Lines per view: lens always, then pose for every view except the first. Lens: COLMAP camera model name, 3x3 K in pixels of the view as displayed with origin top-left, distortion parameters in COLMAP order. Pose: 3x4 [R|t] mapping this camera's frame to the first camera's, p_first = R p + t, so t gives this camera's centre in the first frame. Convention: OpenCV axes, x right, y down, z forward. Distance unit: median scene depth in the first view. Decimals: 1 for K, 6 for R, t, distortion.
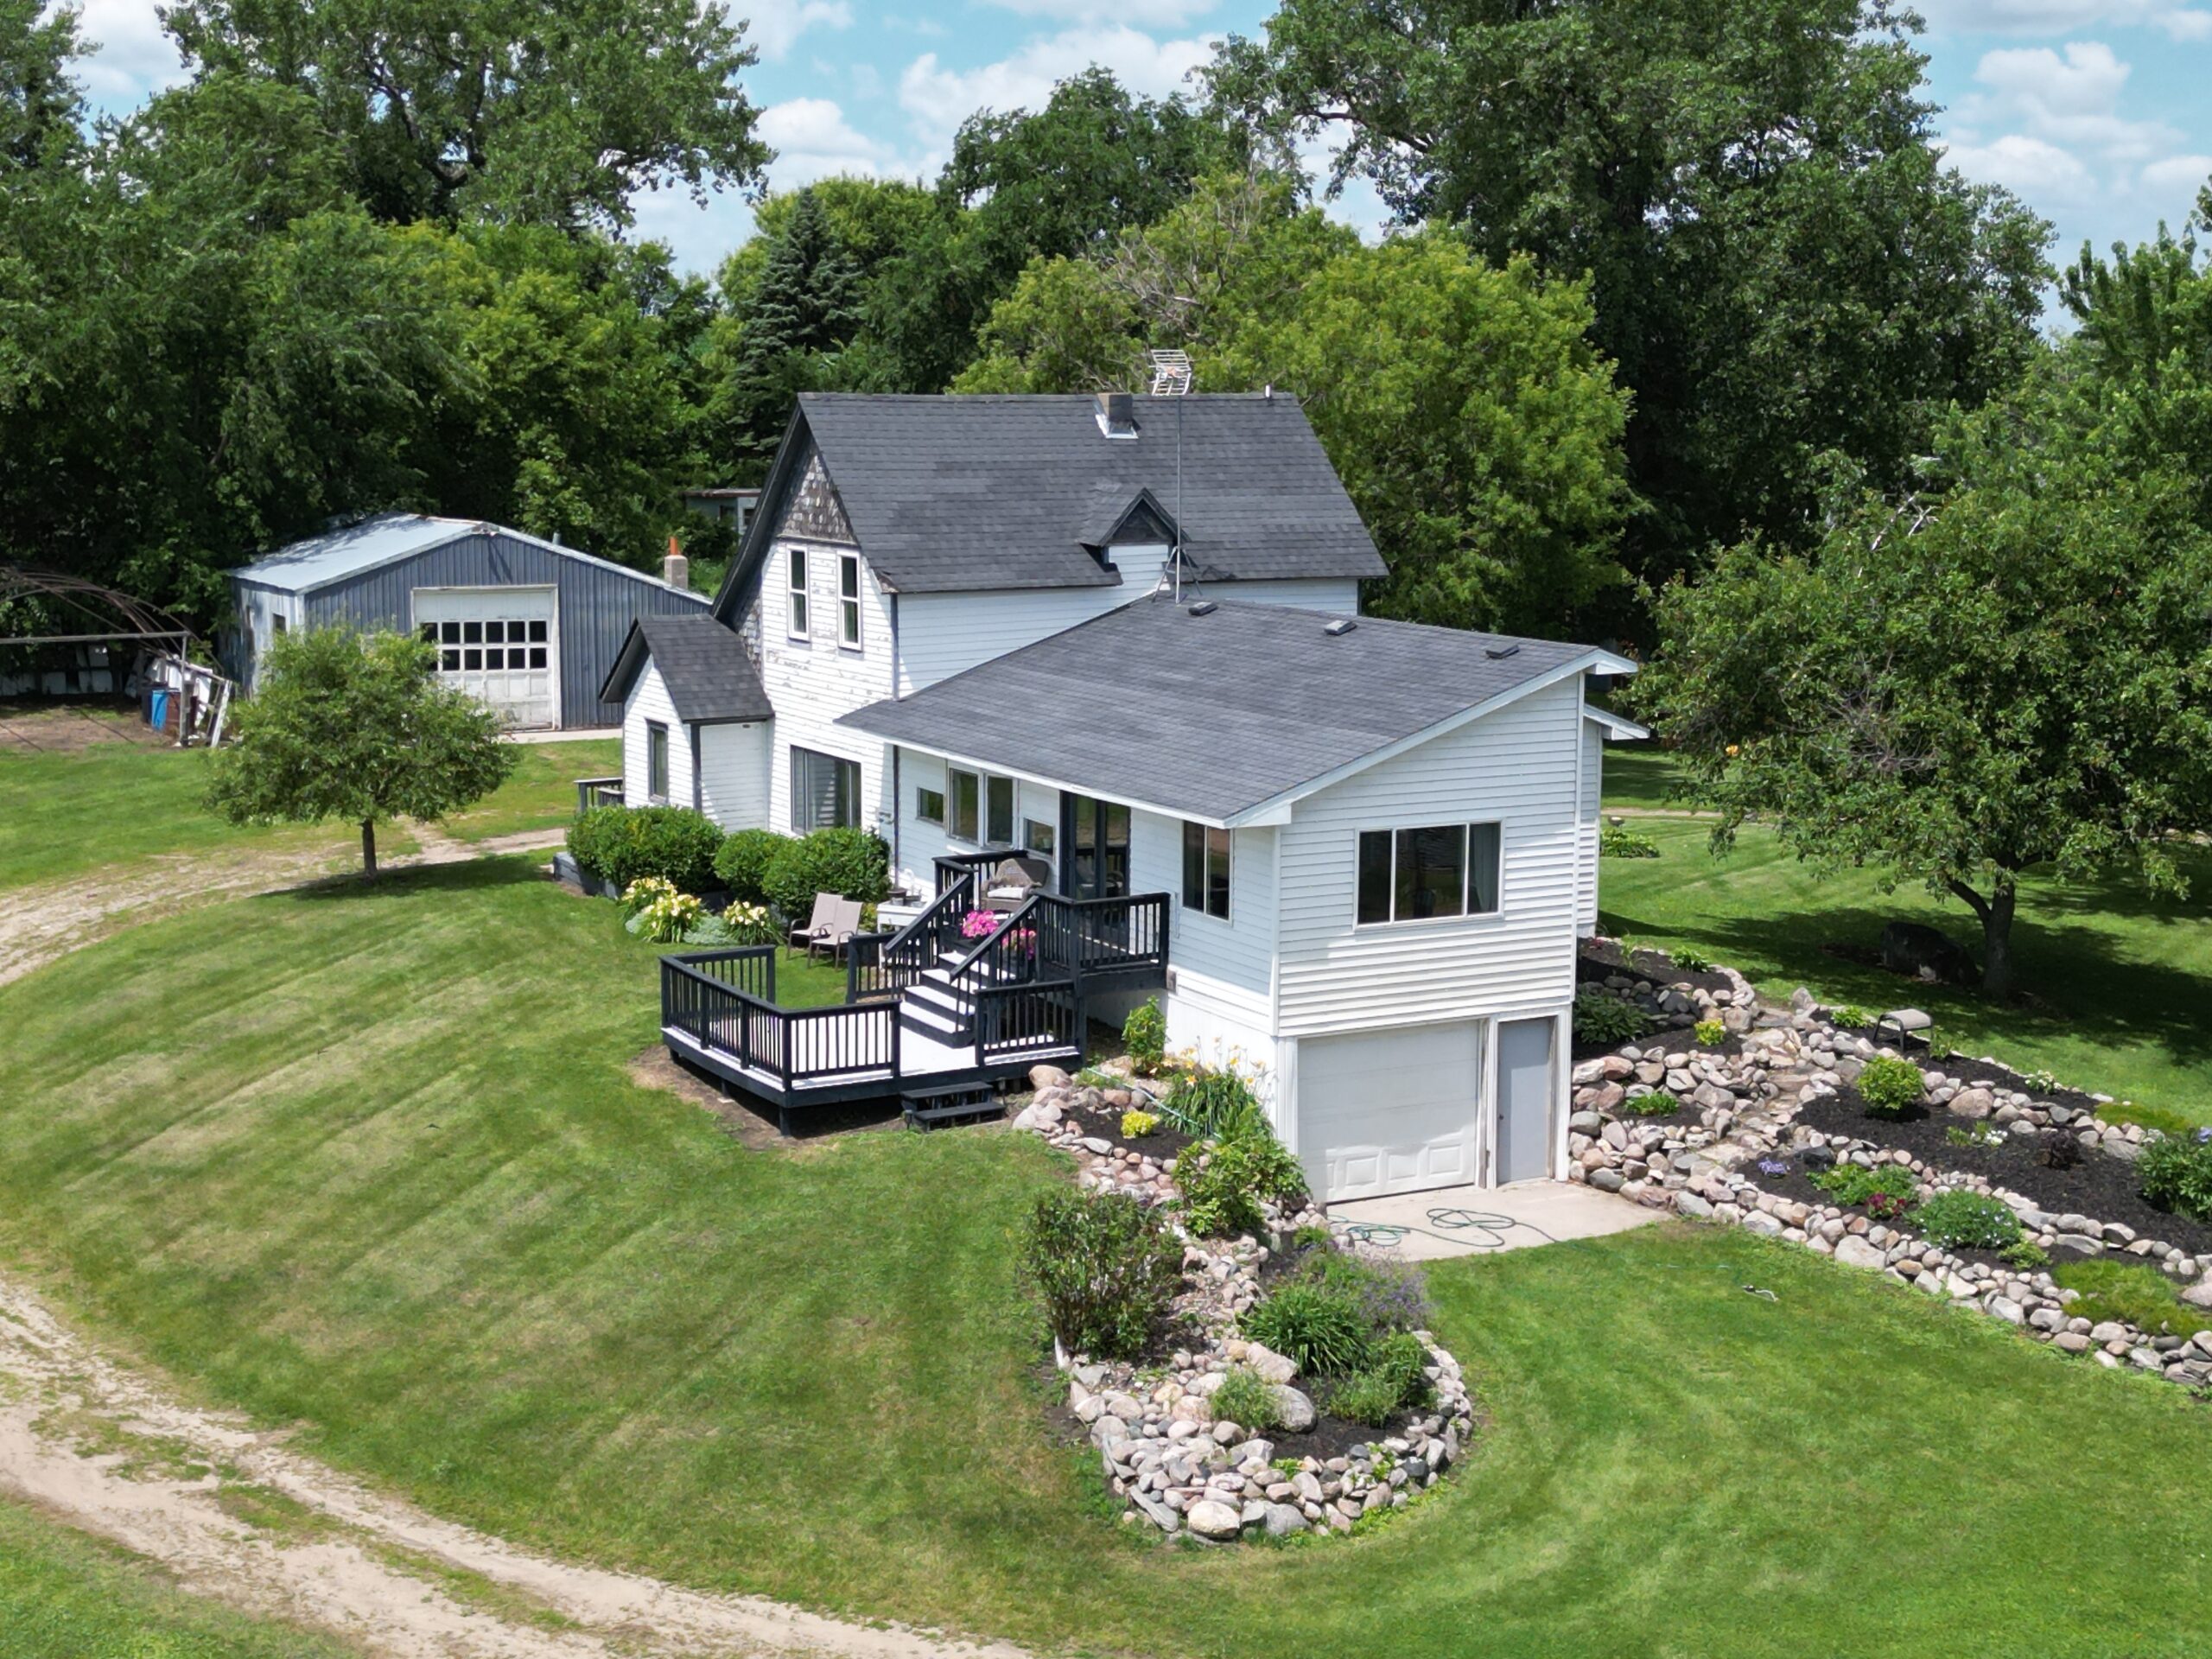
lens RADIAL K [[3365.4, 0, 1113.9], [0, 3365.4, 823.5], [0, 0, 1]] dist [0.154034, 0.000000]
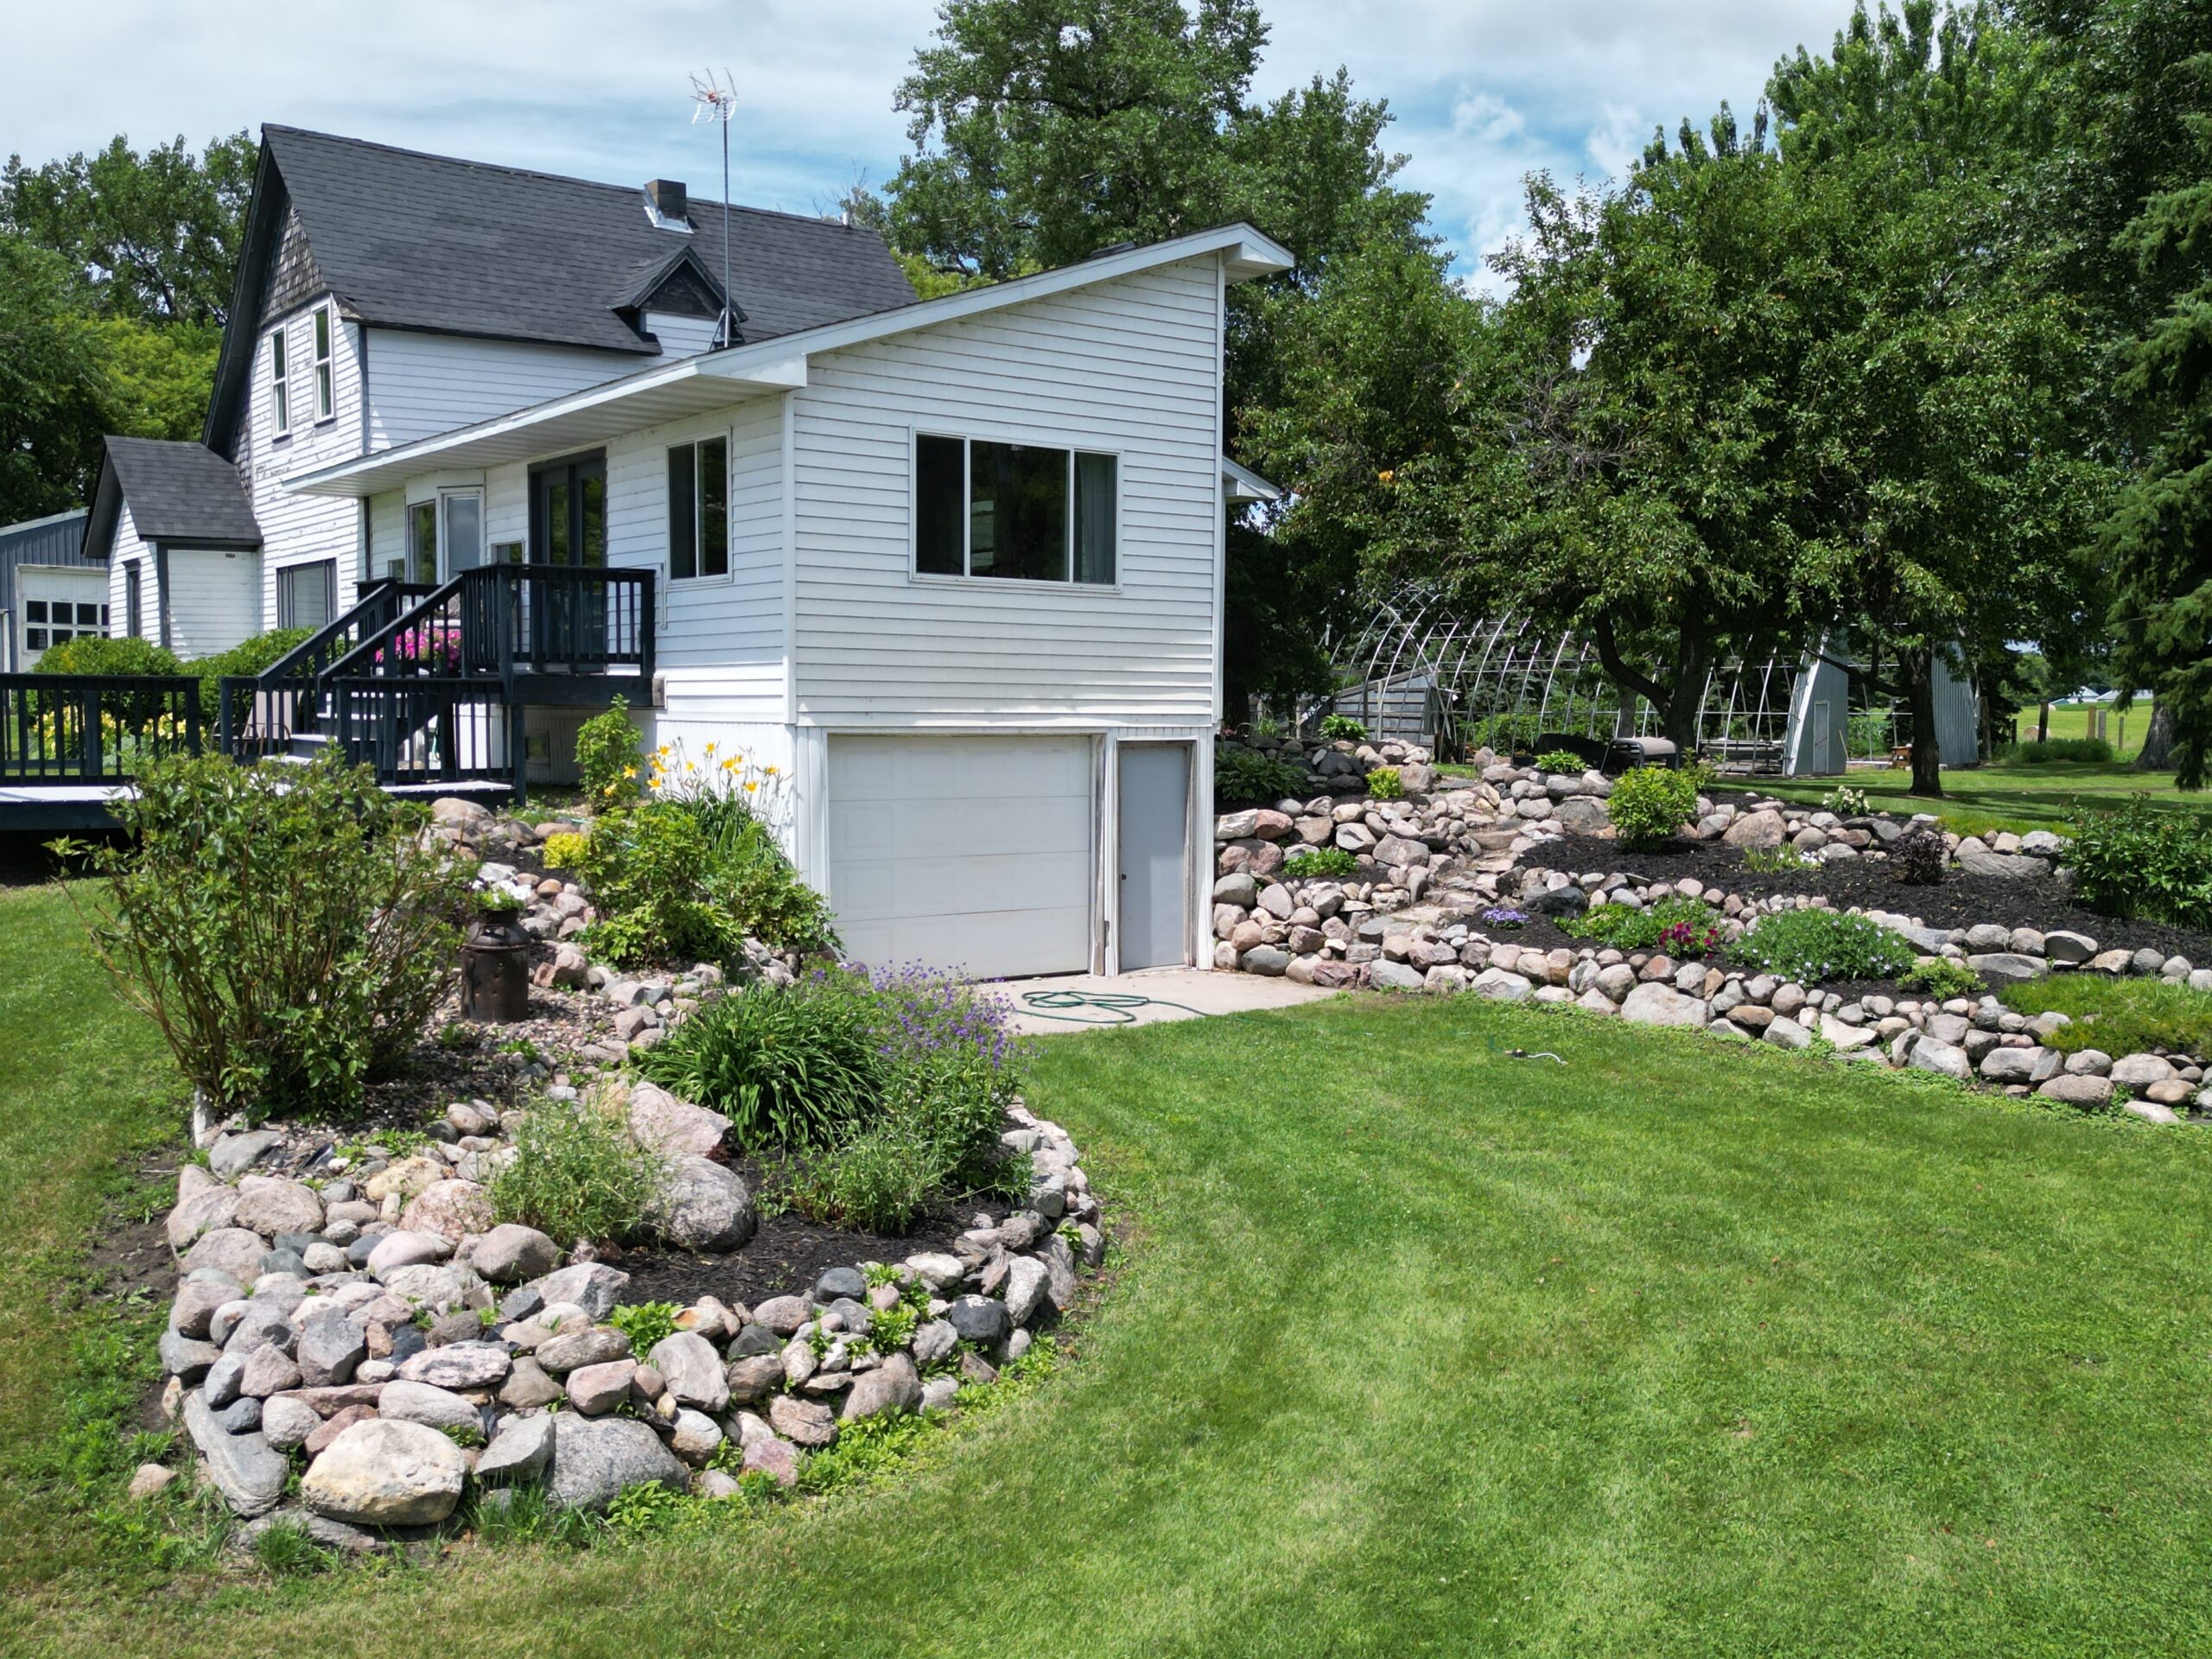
lens RADIAL K [[2075.2, 0, 1125.9], [0, 2075.2, 827.4], [0, 0, 1]] dist [0.071483, 0.000000]
pose [[0.990808, -0.006401, 0.135123, 0.056774], [0.018726, 0.995753, -0.090139, 0.119626], [-0.133972, 0.091841, 0.986720, 0.574528]]
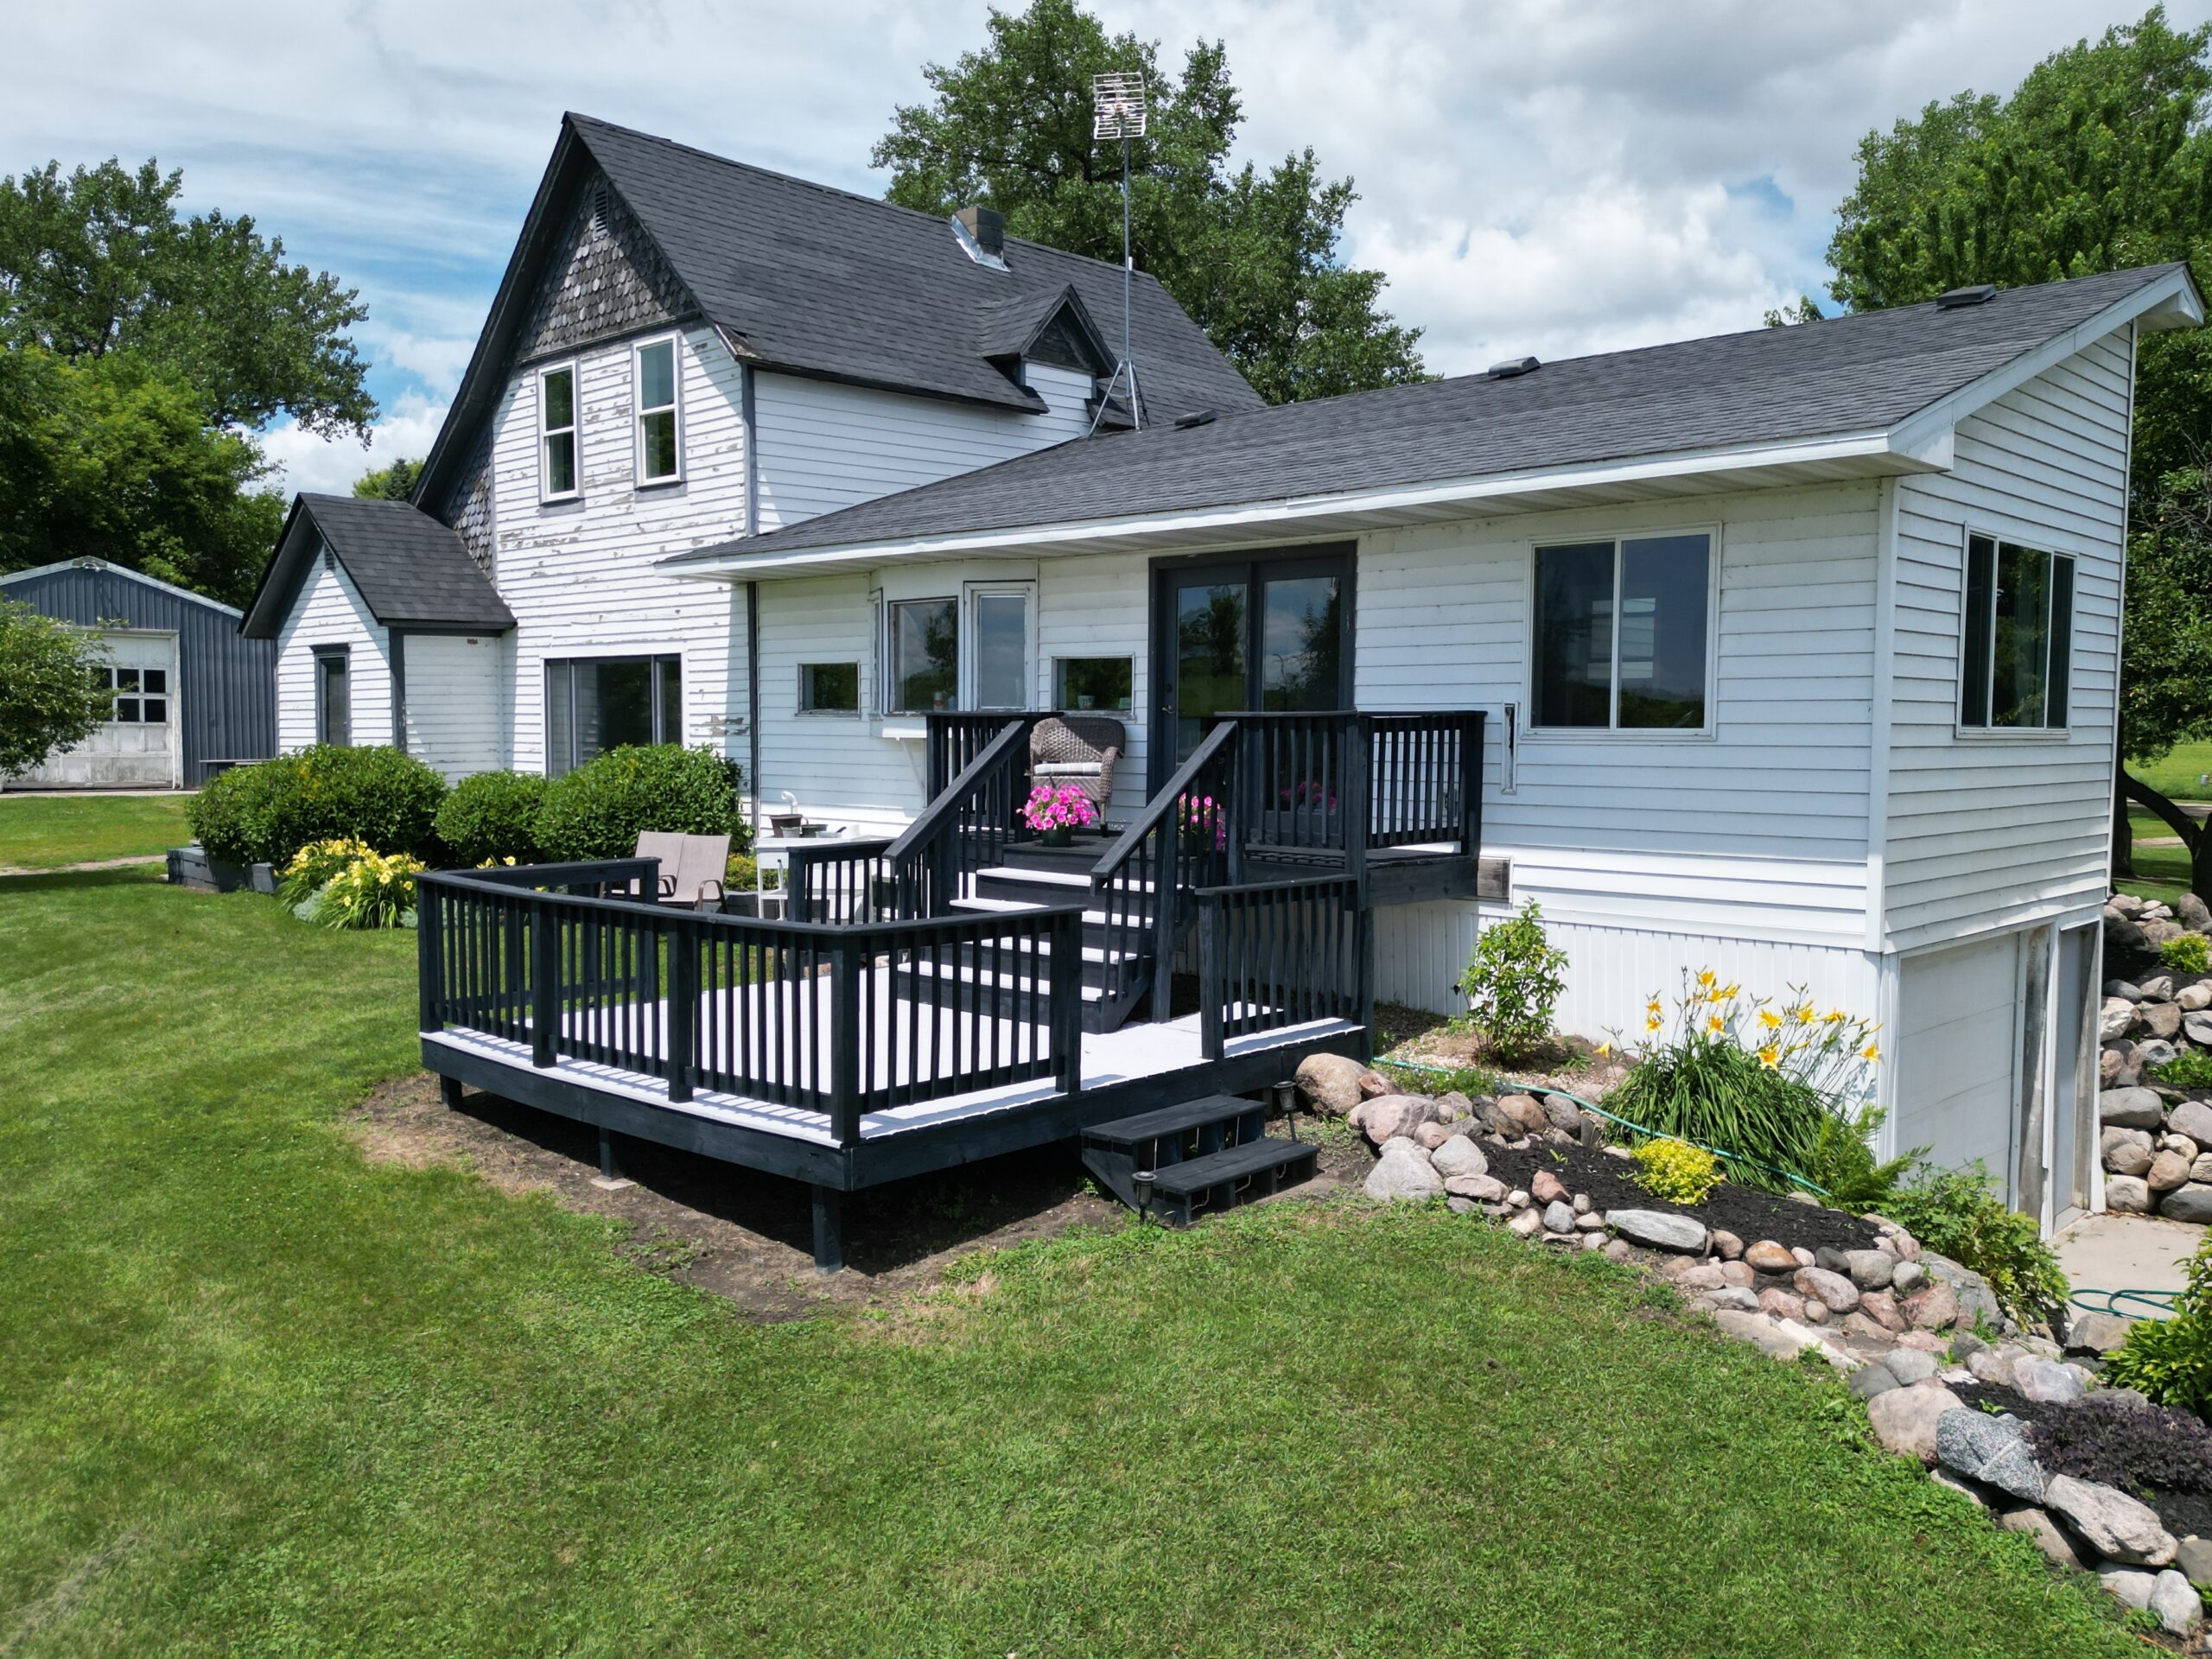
lens RADIAL K [[1788.7, 0, 1114.3], [0, 1788.7, 818.6], [0, 0, 1]] dist [0.059613, -0.035211]
pose [[0.951869, -0.016634, 0.306053, -0.125440], [0.045311, 0.995192, -0.086837, 0.060375], [-0.303137, 0.096525, 0.948046, 0.779628]]
